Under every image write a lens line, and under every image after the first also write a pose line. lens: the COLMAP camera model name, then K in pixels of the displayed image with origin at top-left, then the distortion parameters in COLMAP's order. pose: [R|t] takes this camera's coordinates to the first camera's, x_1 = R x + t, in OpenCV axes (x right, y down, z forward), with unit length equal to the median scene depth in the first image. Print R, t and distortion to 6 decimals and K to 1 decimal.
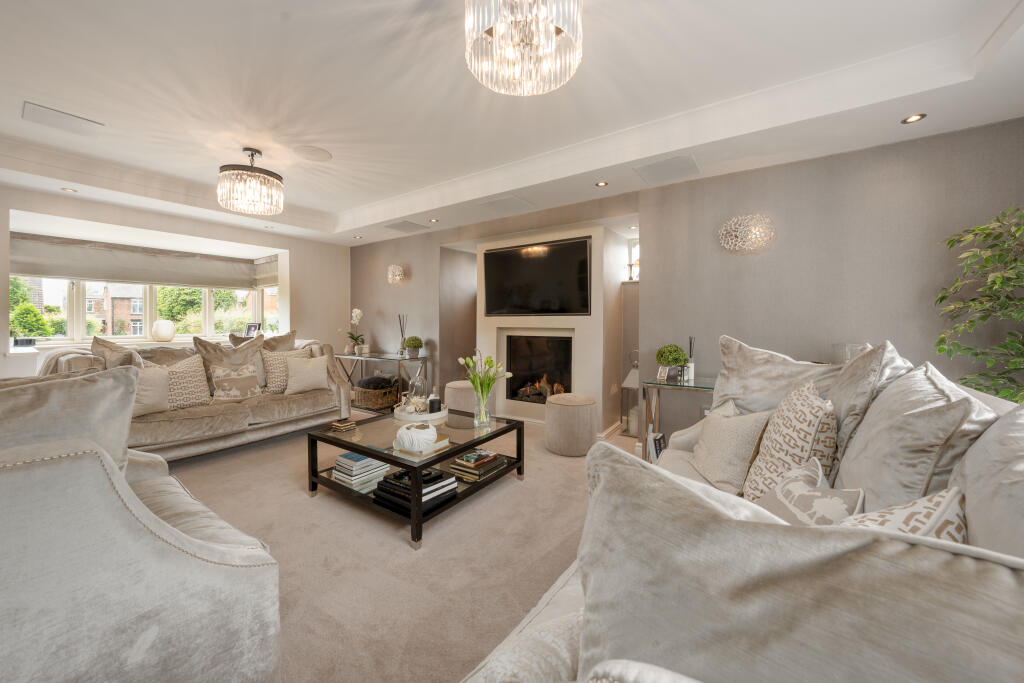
lens RADIAL K [[358.5, 0, 505.9], [0, 358.5, 337.4], [0, 0, 1]] dist [-0.000565, -0.000014]
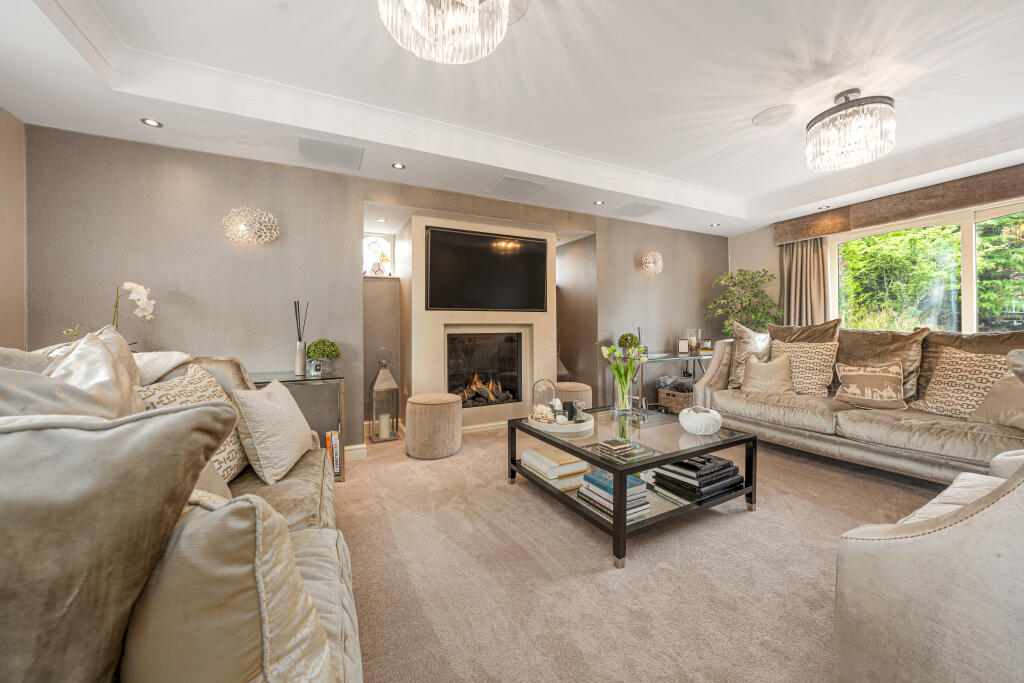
lens RADIAL K [[358.5, 0, 505.9], [0, 358.5, 337.4], [0, 0, 1]] dist [-0.000565, -0.000014]
pose [[0.502487, -0.027850, 0.864136, -0.691120], [0.043716, 0.999021, 0.006777, 0.003133], [-0.863479, 0.034371, 0.503212, 0.482915]]
